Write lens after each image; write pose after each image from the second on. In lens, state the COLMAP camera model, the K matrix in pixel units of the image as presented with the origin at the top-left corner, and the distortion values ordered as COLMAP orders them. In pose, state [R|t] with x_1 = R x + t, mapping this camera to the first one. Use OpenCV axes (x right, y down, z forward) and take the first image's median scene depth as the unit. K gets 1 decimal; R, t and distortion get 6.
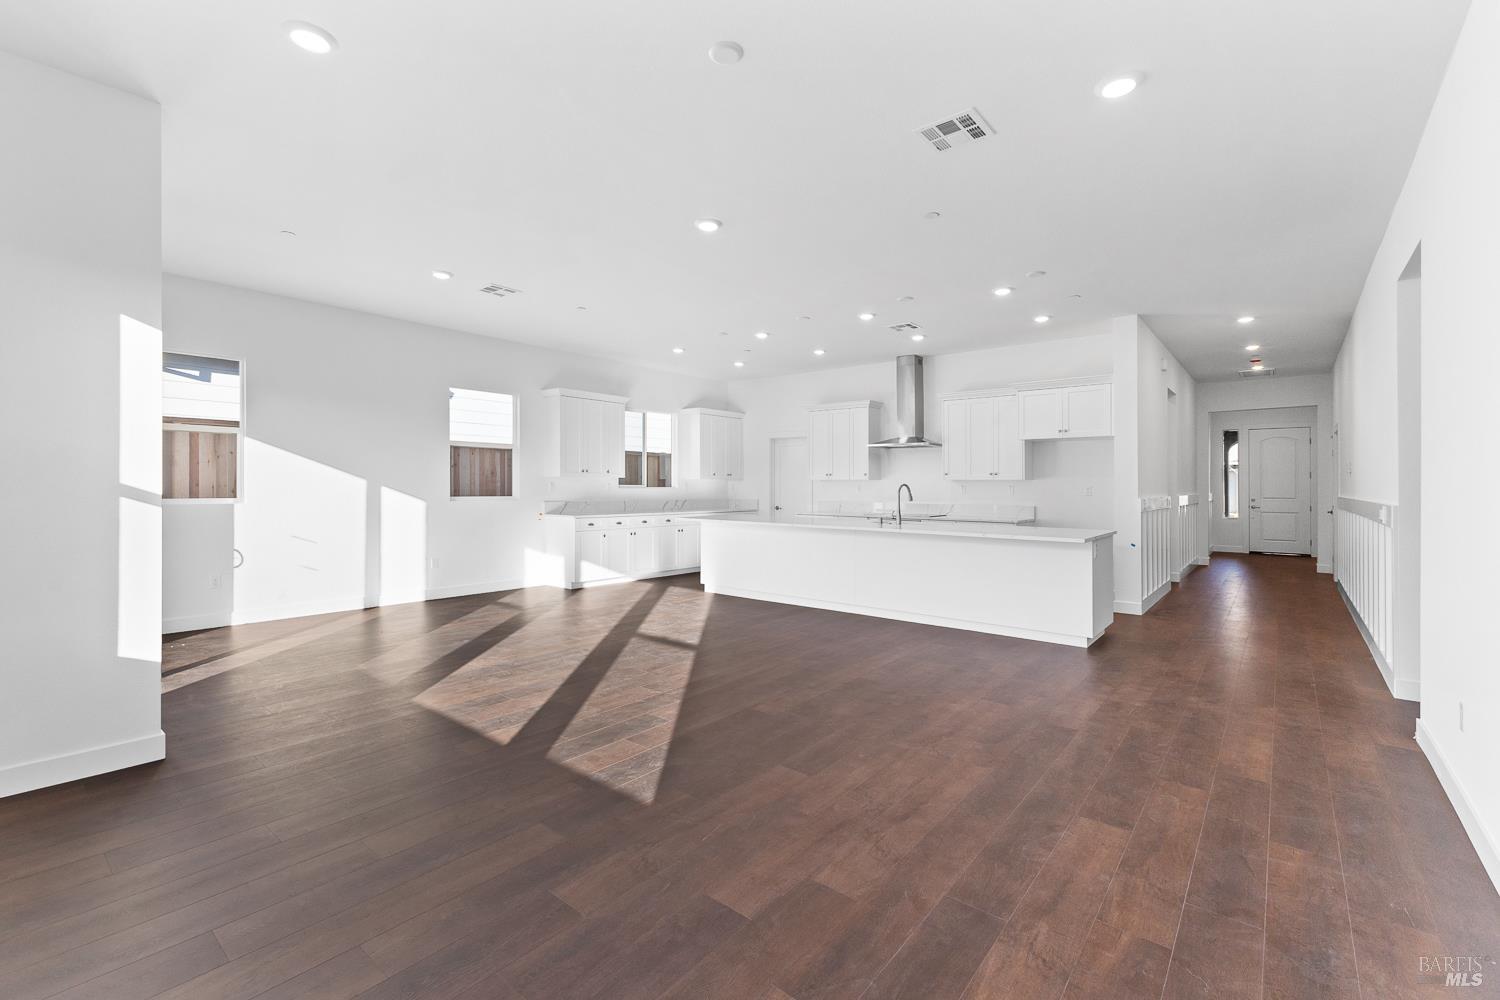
lens RADIAL K [[643.1, 0, 751.6], [0, 643.1, 484.6], [0, 0, 1]] dist [-0.000853, -0.000029]
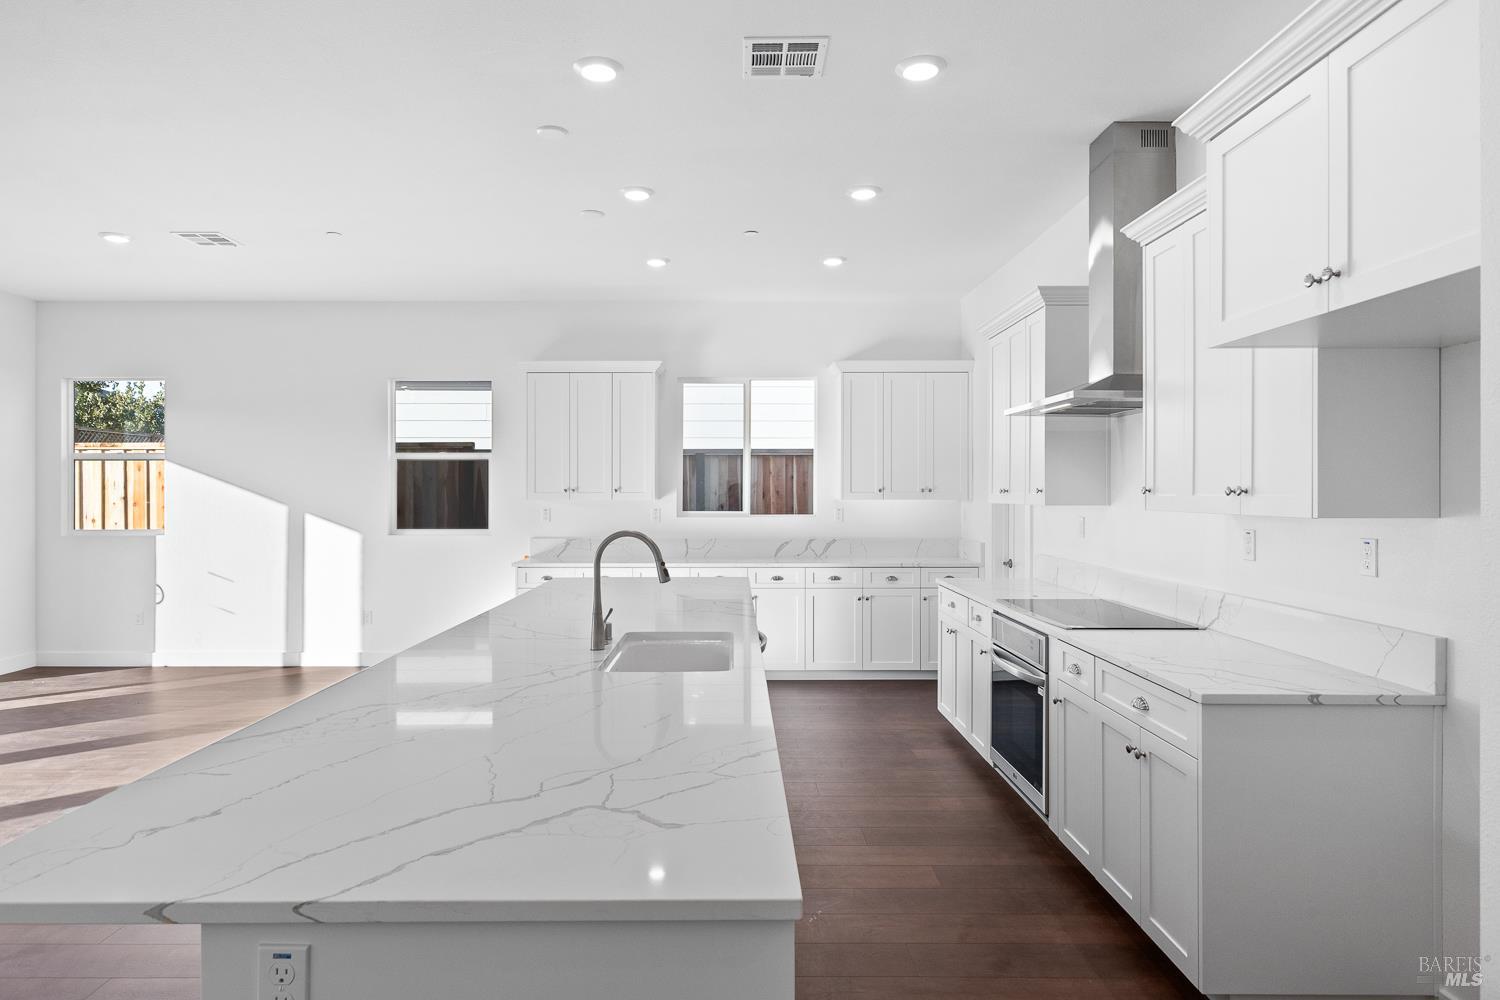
lens RADIAL K [[877.9, 0, 750.0], [0, 877.9, 500.0], [0, 0, 1]] dist [0.002585, 0.000763]
pose [[0.646342, 0.002066, -0.763045, 0.487434], [0.003918, 0.999974, 0.006026, -0.015208], [0.763038, -0.006884, 0.646317, 0.588488]]
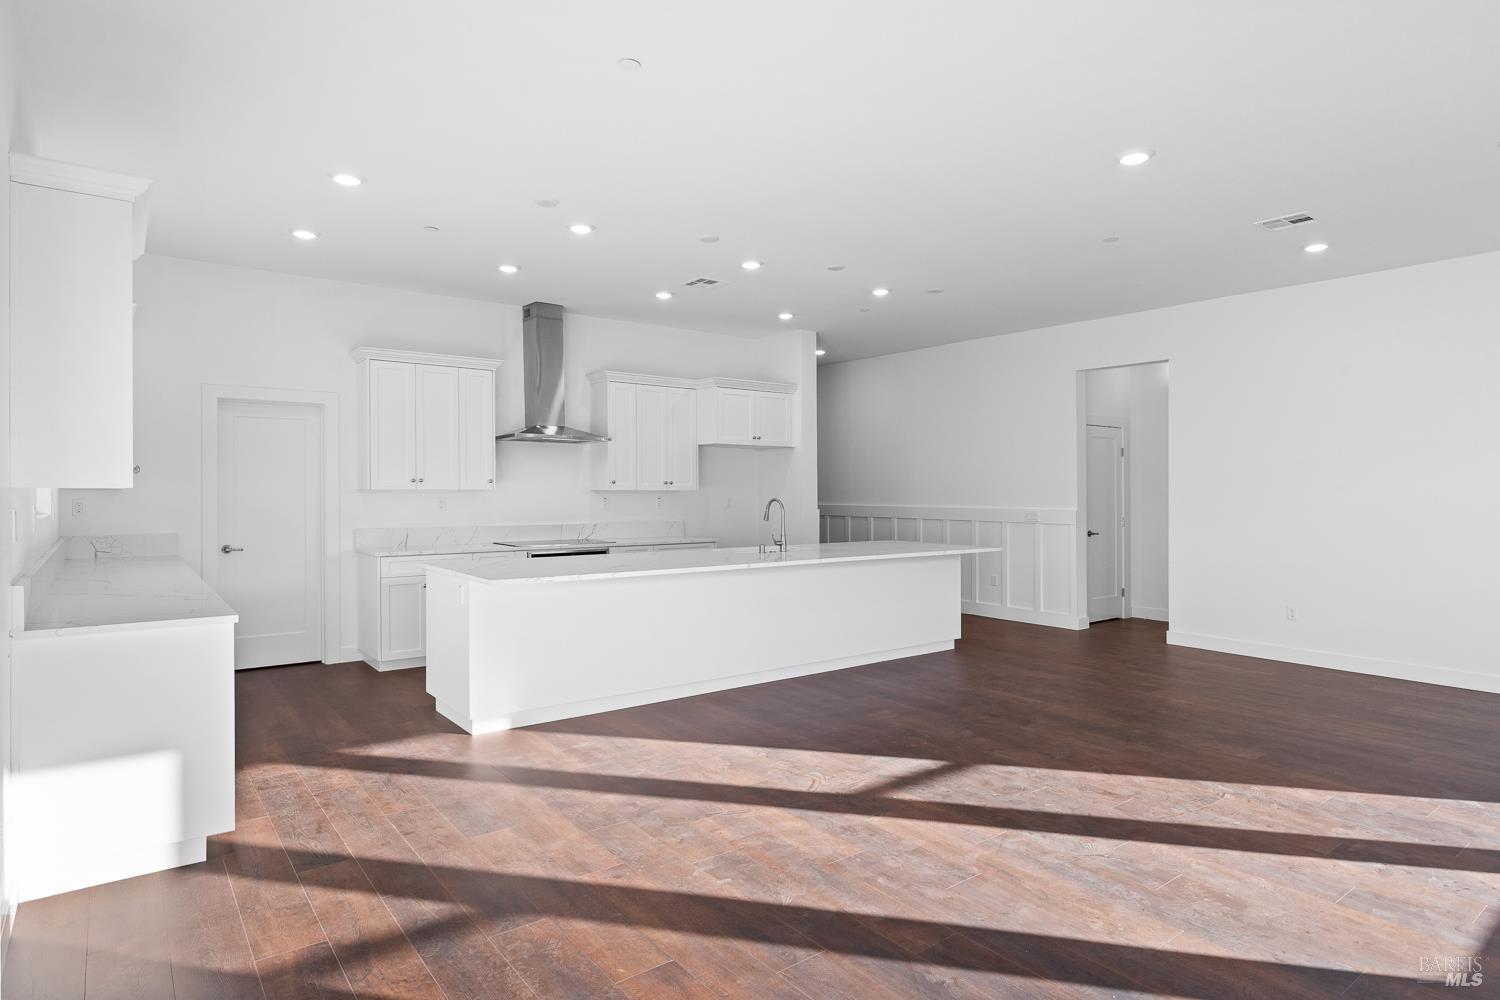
lens RADIAL K [[798.1, 0, 750.0], [0, 798.1, 500.0], [0, 0, 1]] dist [-0.036460, -0.000520]
pose [[0.280196, -0.009941, 0.959891, -0.519121], [-0.000978, 0.999943, 0.010641, -0.006168], [-0.959942, -0.003921, 0.280171, 0.586269]]
